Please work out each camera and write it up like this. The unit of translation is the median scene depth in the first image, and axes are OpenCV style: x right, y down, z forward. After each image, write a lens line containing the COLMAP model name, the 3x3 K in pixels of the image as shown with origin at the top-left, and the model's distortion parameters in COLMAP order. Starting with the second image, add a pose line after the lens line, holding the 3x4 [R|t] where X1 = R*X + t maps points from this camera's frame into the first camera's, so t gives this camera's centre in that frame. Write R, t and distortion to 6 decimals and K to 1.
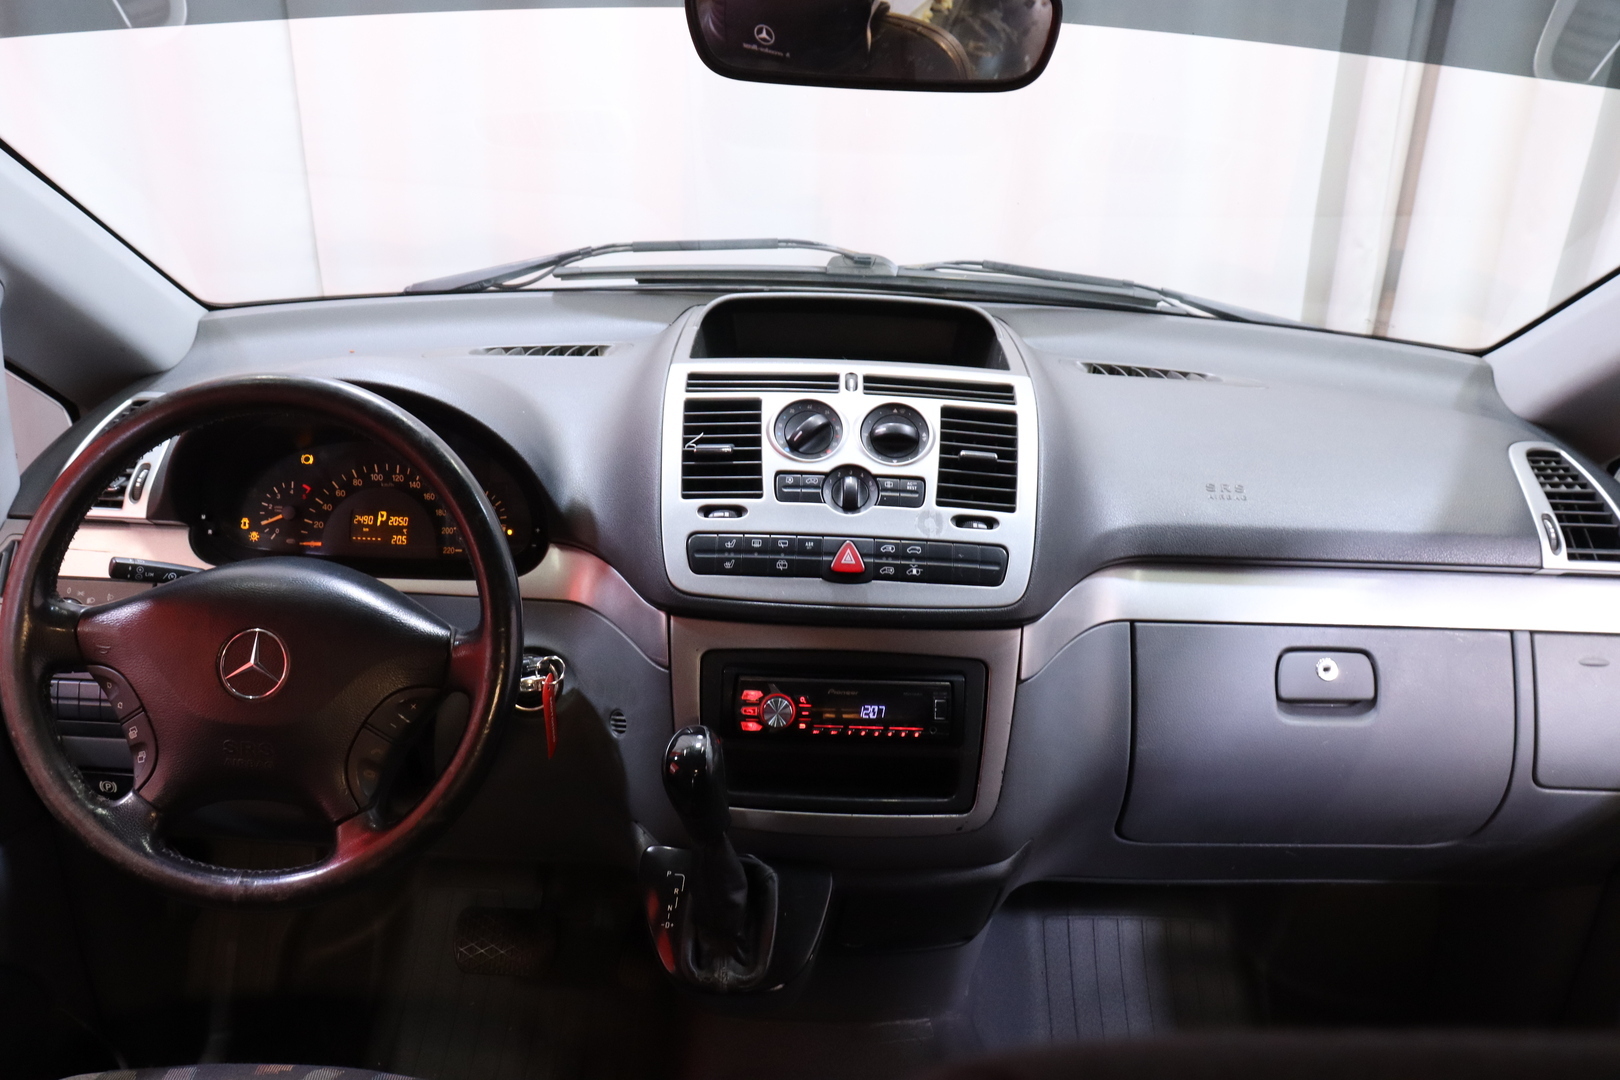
lens RADIAL K [[1349.9, 0, 809.1], [0, 1349.9, 482.5], [0, 0, 1]] dist [-0.190167, 0.191893]
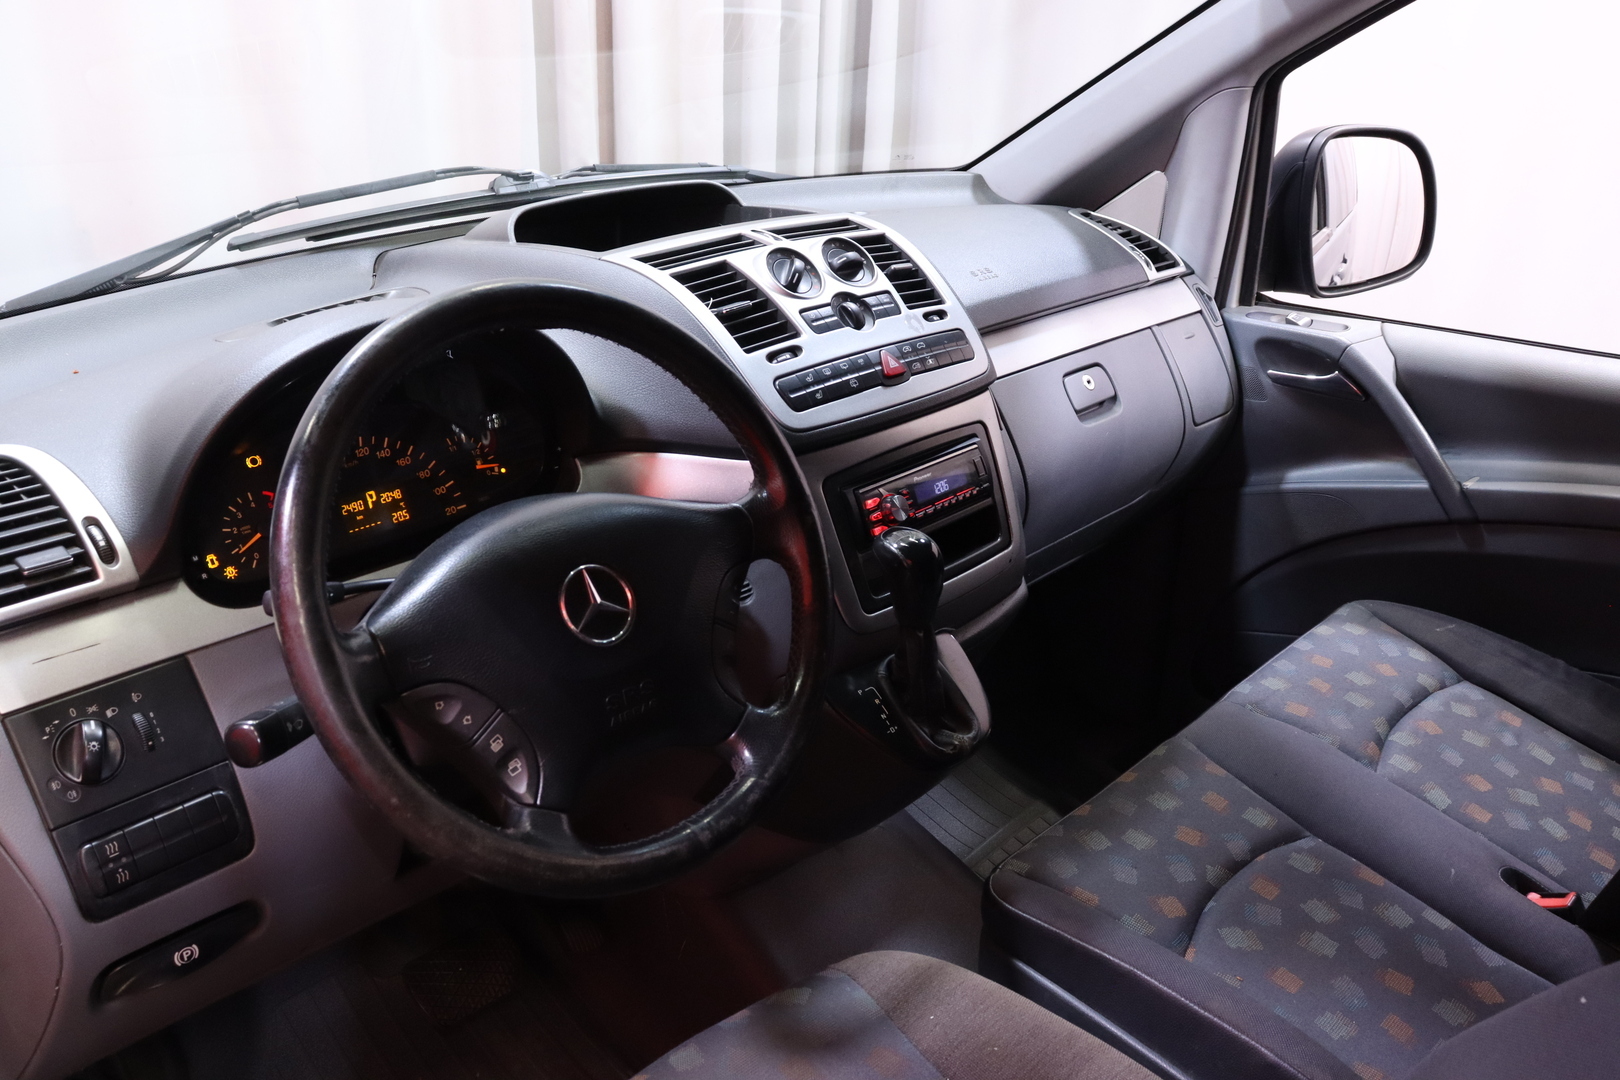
lens RADIAL K [[1349.9, 0, 809.1], [0, 1349.9, 482.5], [0, 0, 1]] dist [-0.190167, 0.191893]
pose [[0.684098, -0.289987, 0.669267, -0.694531], [0.290020, 0.950061, 0.115205, 0.000459], [-0.669252, 0.115289, 0.734037, 0.192115]]
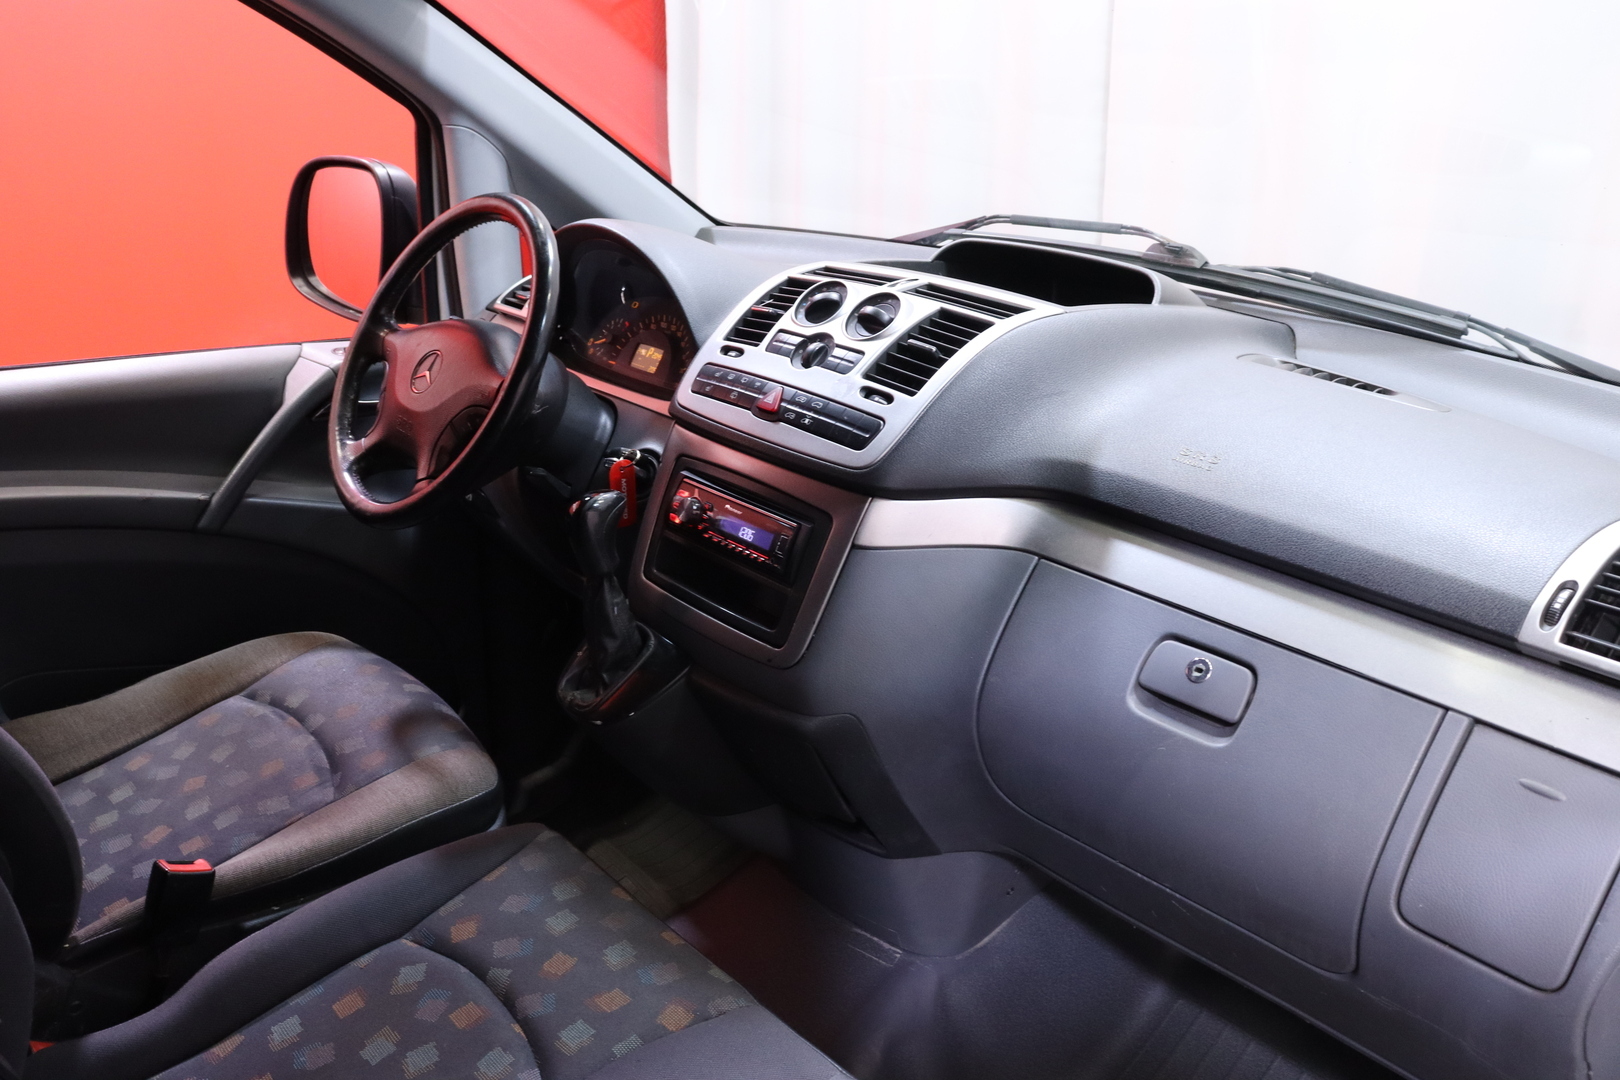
lens RADIAL K [[1349.9, 0, 809.1], [0, 1349.9, 482.5], [0, 0, 1]] dist [-0.190167, 0.191893]
pose [[0.668610, 0.217880, -0.710978, 0.759768], [-0.294424, 0.955542, 0.015948, 0.082521], [0.682844, 0.198666, 0.703034, 0.195785]]
